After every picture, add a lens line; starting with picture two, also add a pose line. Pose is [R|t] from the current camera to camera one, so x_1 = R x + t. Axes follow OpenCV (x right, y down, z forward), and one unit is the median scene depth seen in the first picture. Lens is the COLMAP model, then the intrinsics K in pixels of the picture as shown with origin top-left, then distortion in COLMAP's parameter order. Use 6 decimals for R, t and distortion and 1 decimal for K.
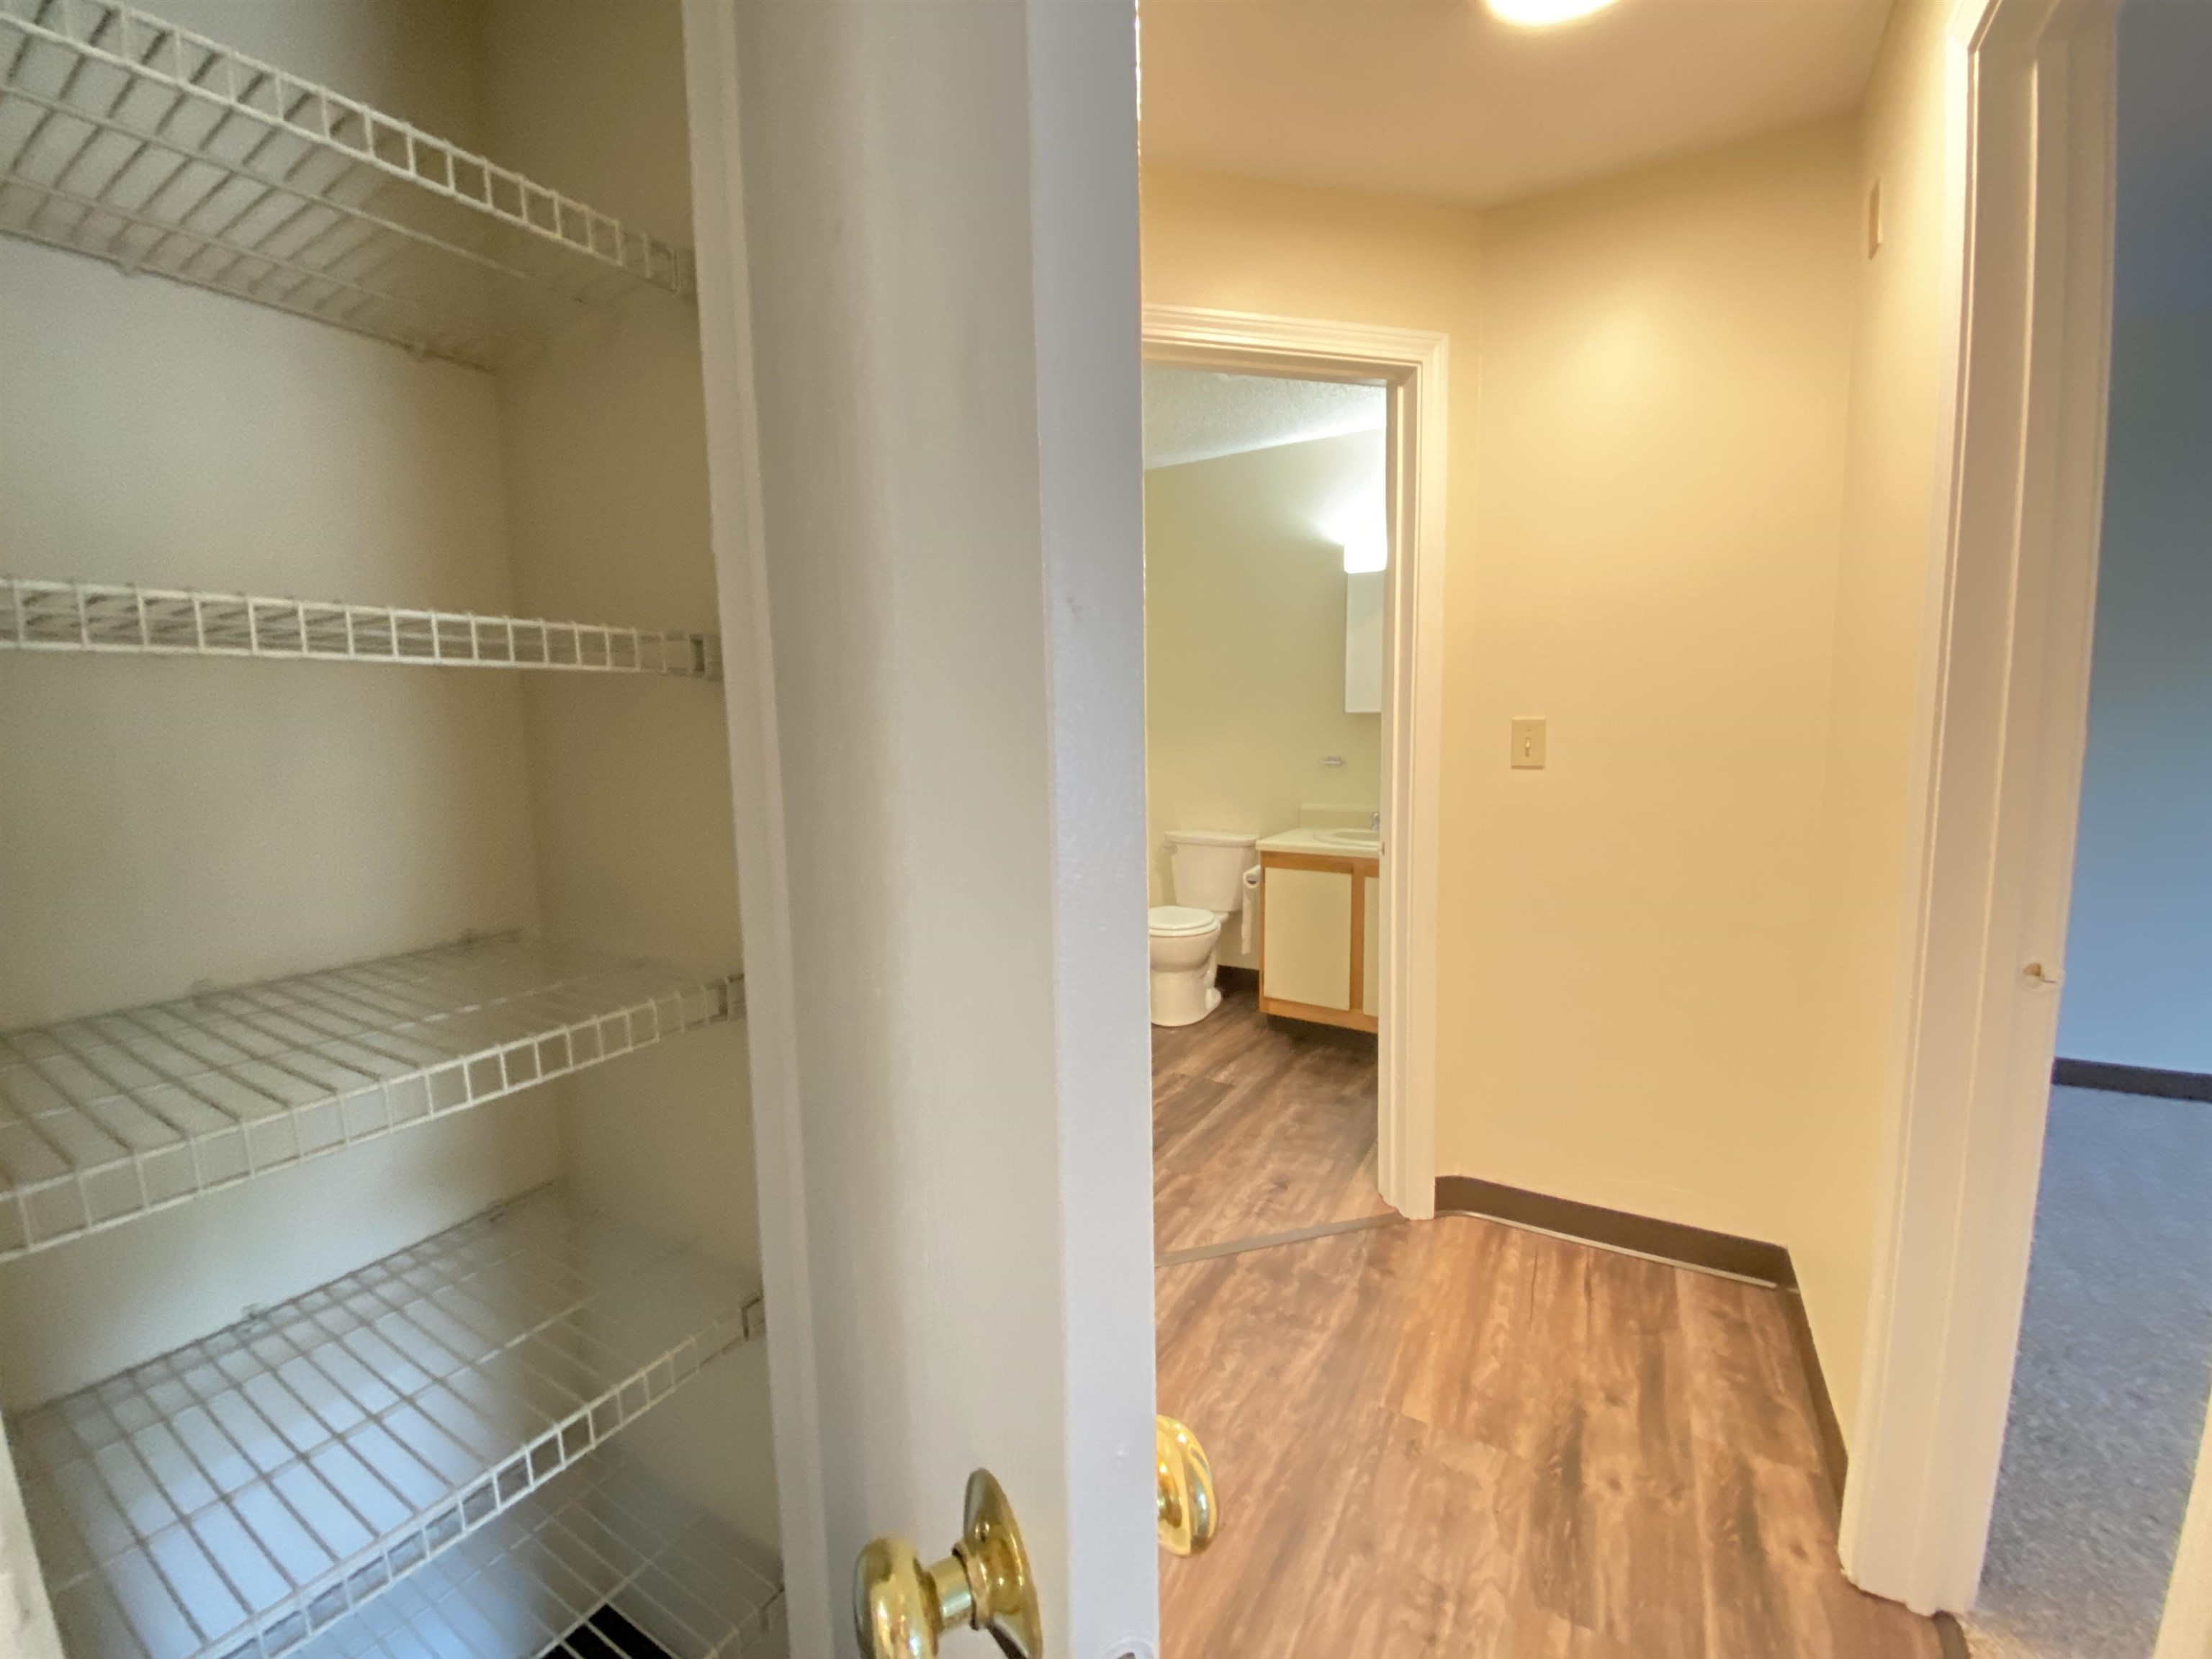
lens RADIAL K [[895.9, 0, 1096.8], [0, 895.9, 818.2], [0, 0, 1]] dist [-0.020837, -0.003689]
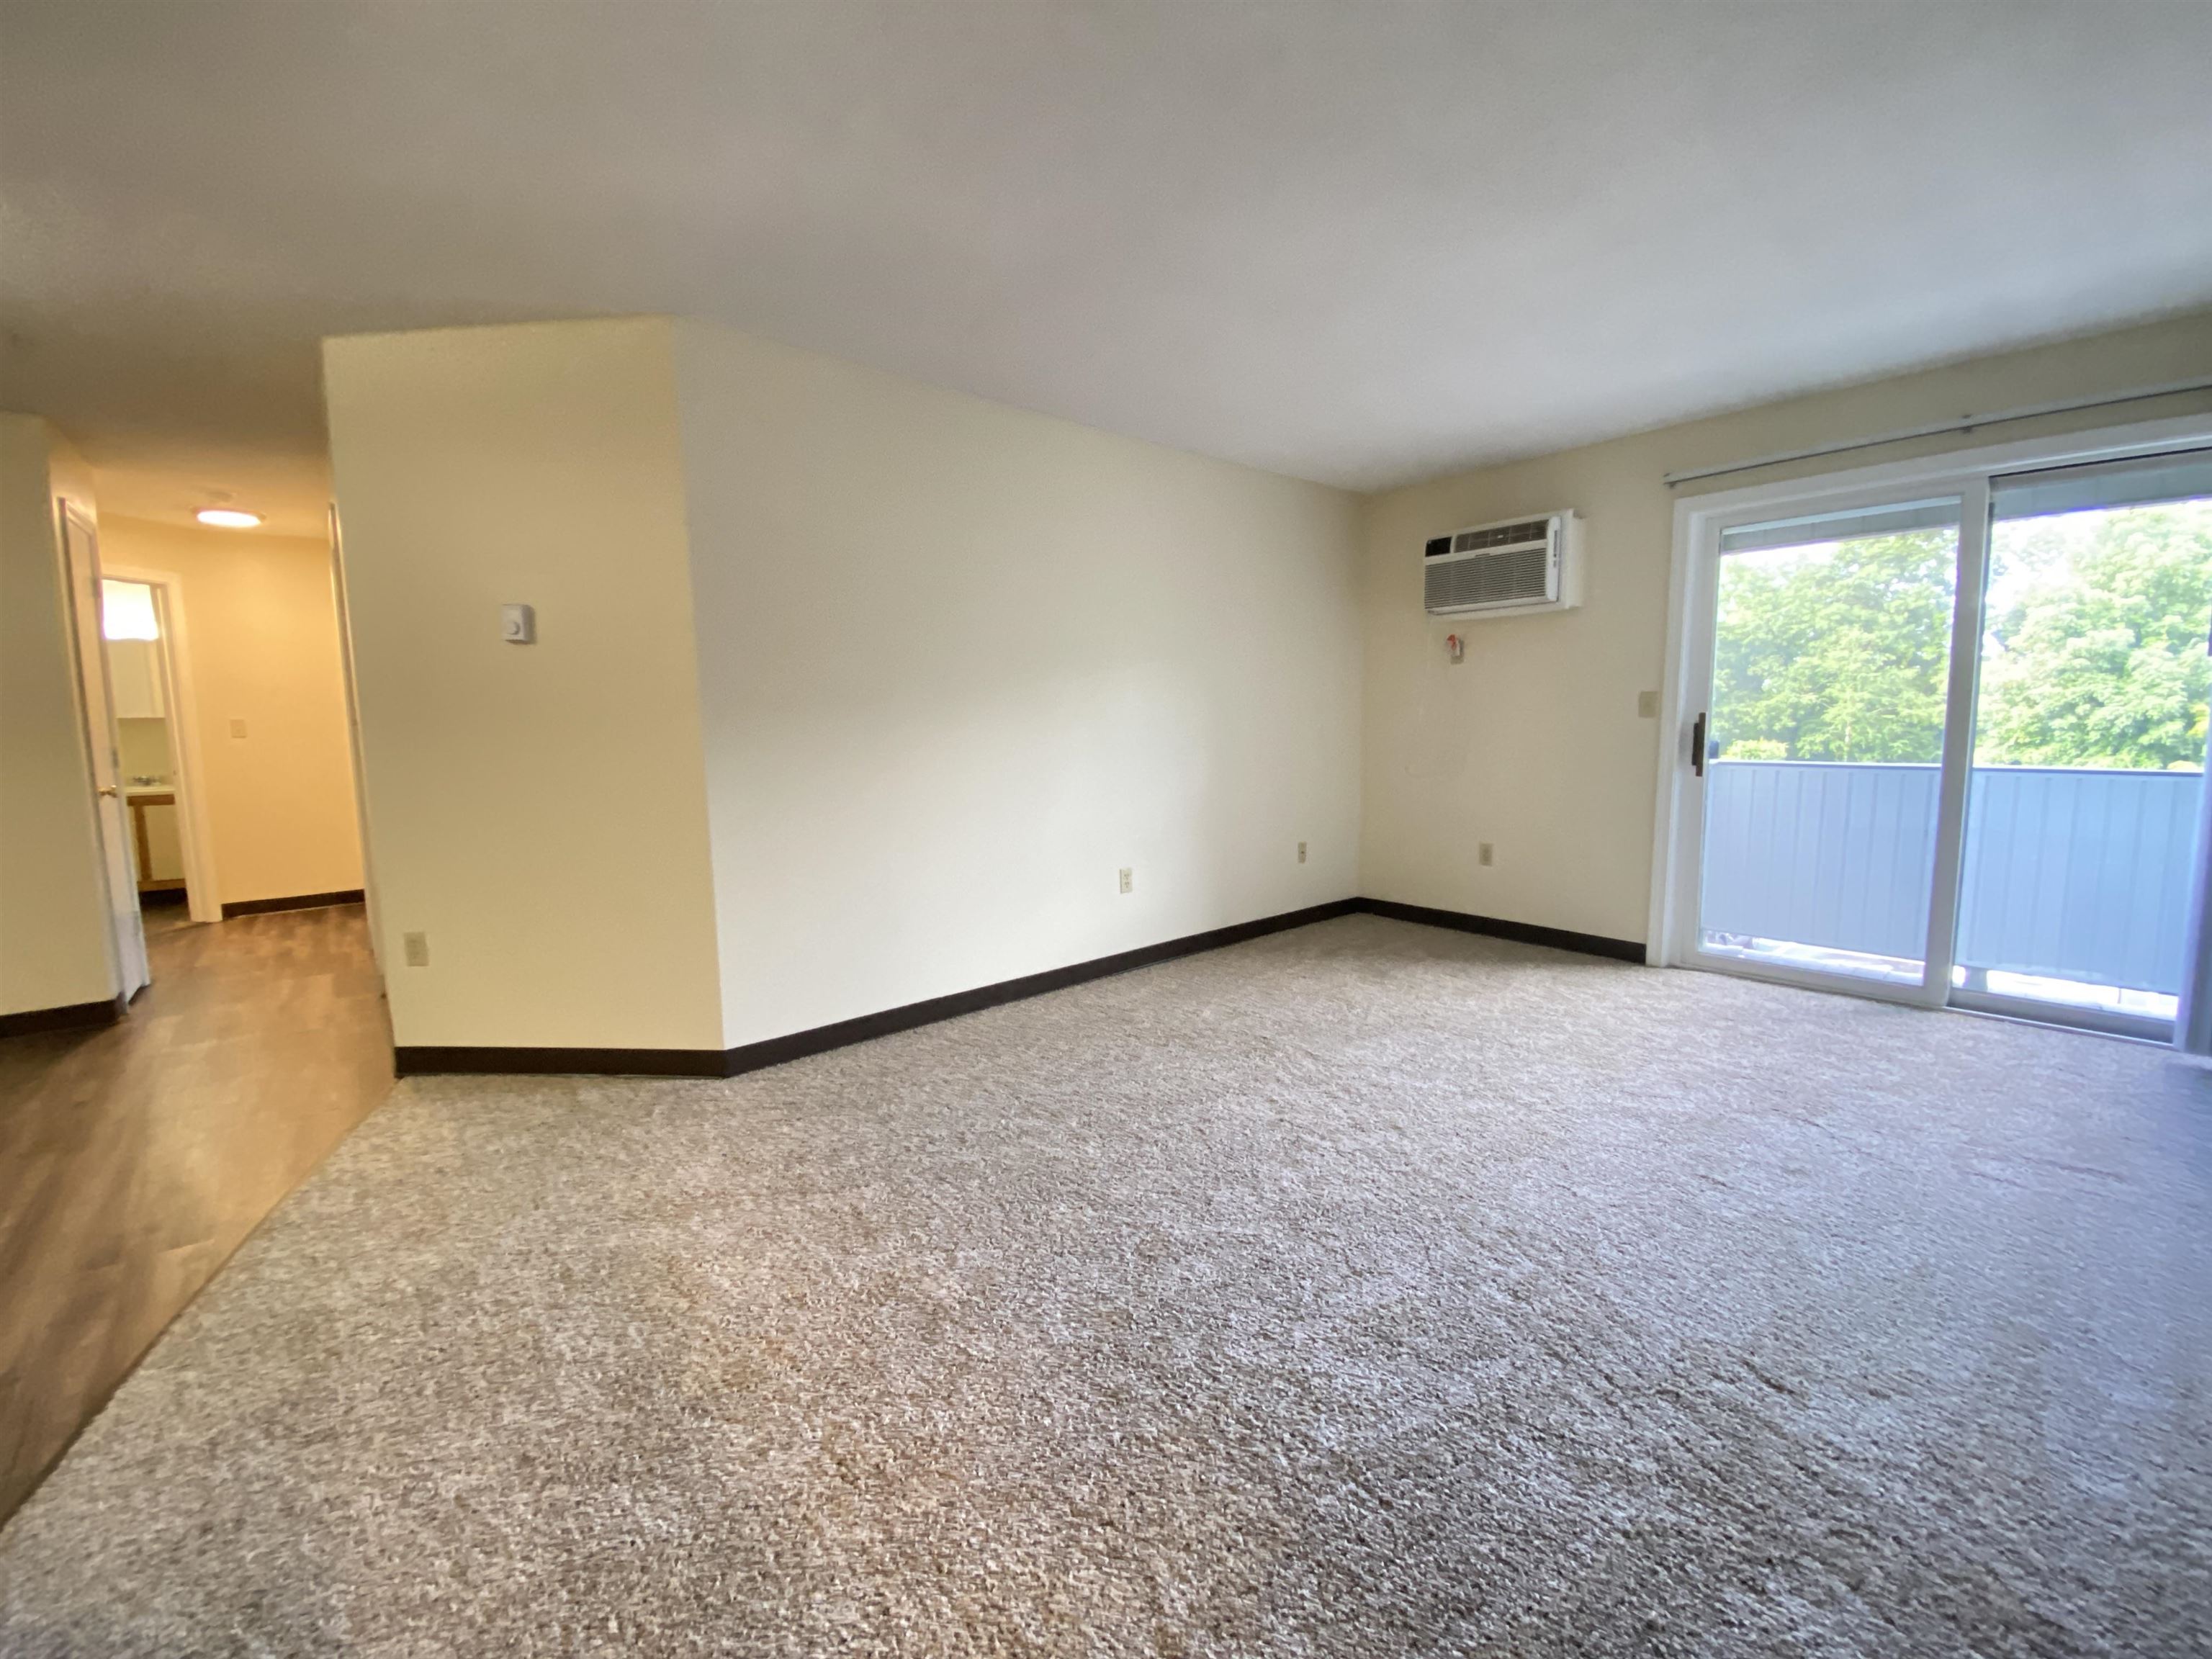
lens RADIAL K [[895.9, 0, 1099.6], [0, 895.9, 831.1], [0, 0, 1]] dist [-0.020837, -0.003689]
pose [[0.426115, -0.091064, 0.900074, -0.747214], [0.096664, 0.993808, 0.054785, 0.309810], [-0.899490, 0.063660, 0.432279, -2.267394]]
